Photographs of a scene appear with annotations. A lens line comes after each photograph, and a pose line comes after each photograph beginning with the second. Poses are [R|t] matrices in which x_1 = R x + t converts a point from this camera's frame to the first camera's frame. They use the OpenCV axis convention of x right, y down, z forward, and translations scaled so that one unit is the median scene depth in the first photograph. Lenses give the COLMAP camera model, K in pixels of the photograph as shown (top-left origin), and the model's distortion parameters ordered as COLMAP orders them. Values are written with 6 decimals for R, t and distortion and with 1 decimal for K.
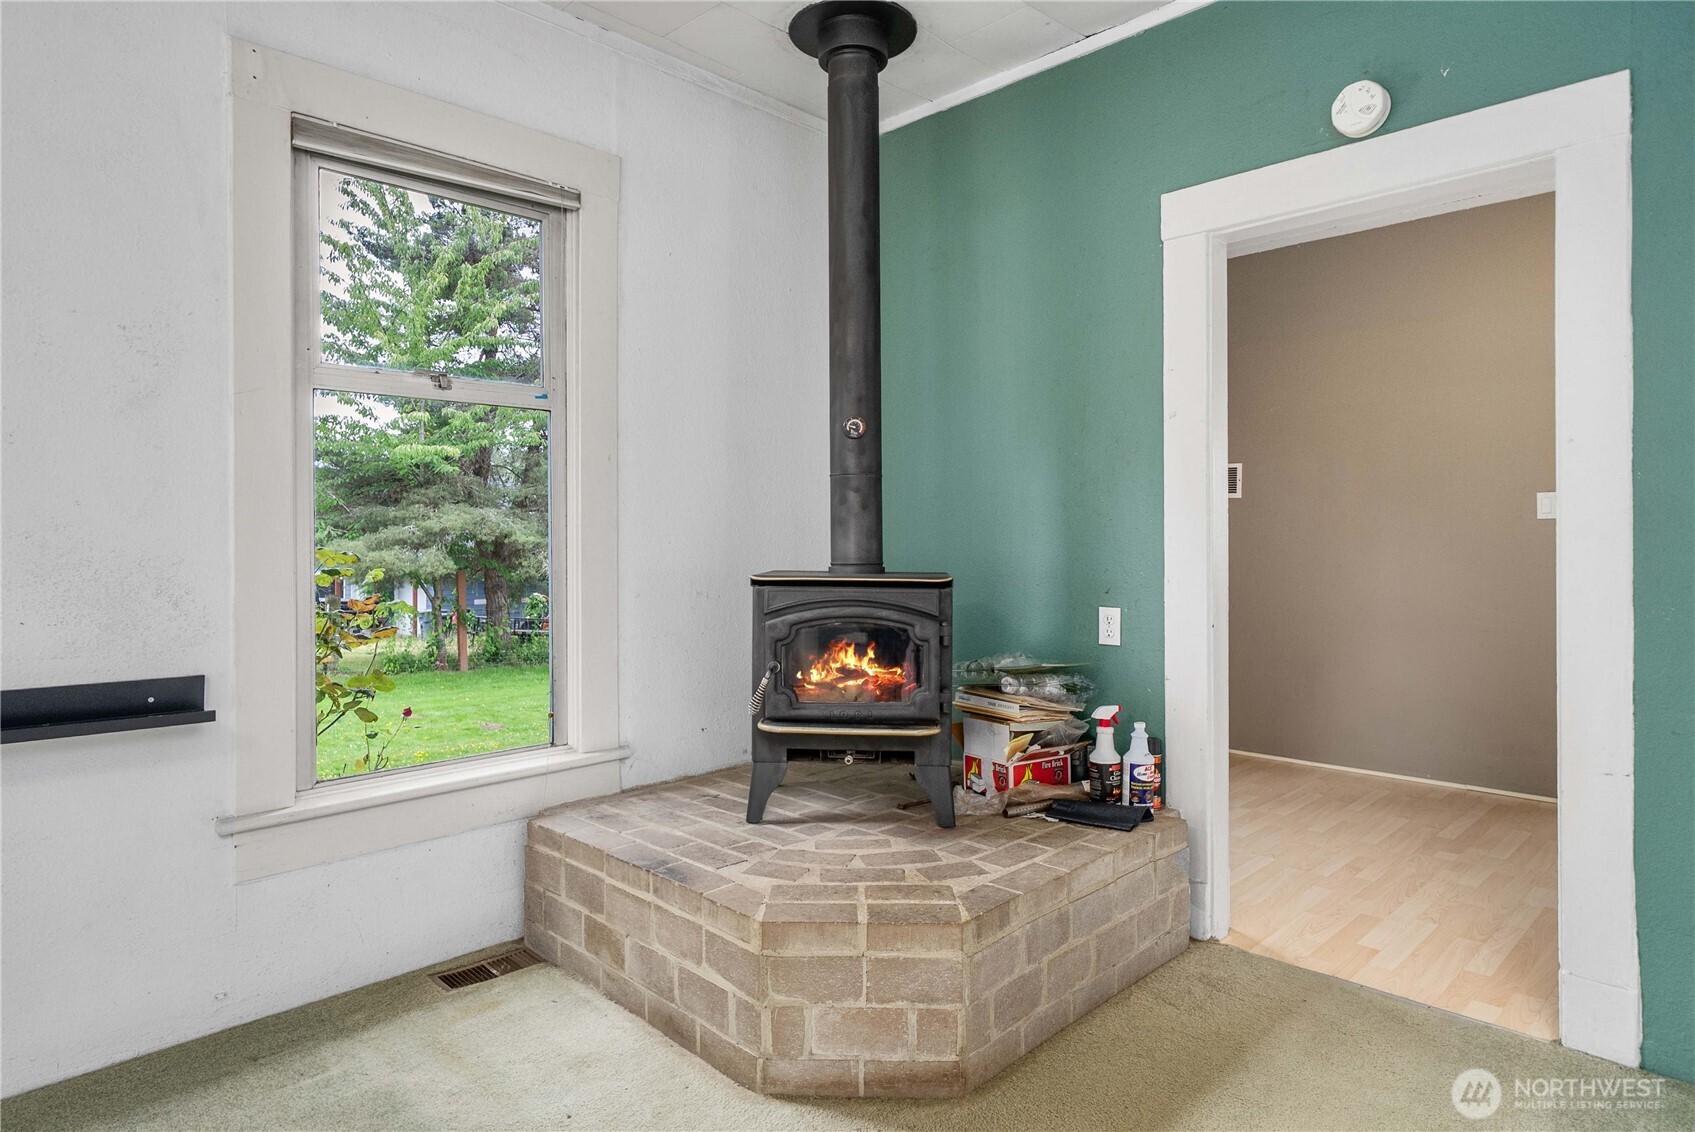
lens RADIAL K [[998.4, 0, 838.7], [0, 998.4, 552.0], [0, 0, 1]] dist [0.003463, -0.000105]
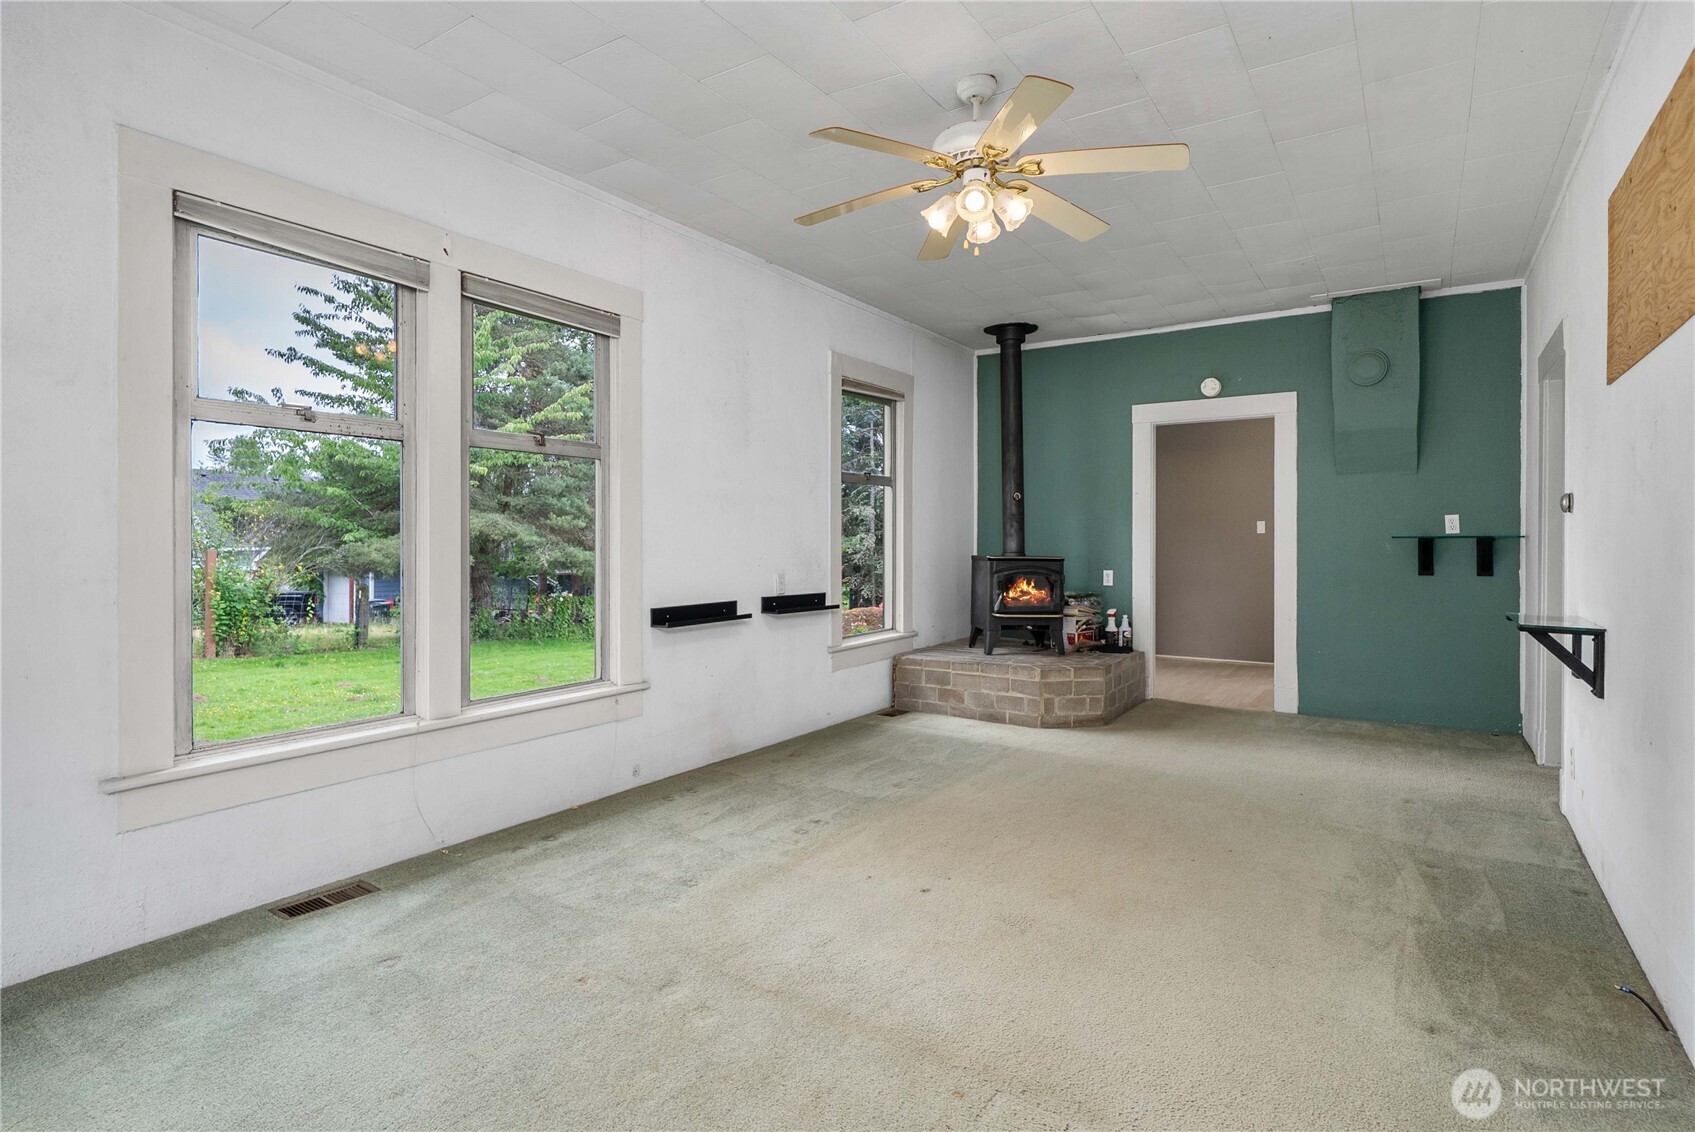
lens RADIAL K [[861.7, 0, 851.8], [0, 861.7, 556.7], [0, 0, 1]] dist [0.005729, 0.001399]
pose [[0.980577, -0.000498, 0.196136, -0.815989], [-0.001055, 0.999969, 0.007814, 0.007364], [-0.196134, -0.007869, 0.980546, -1.016985]]
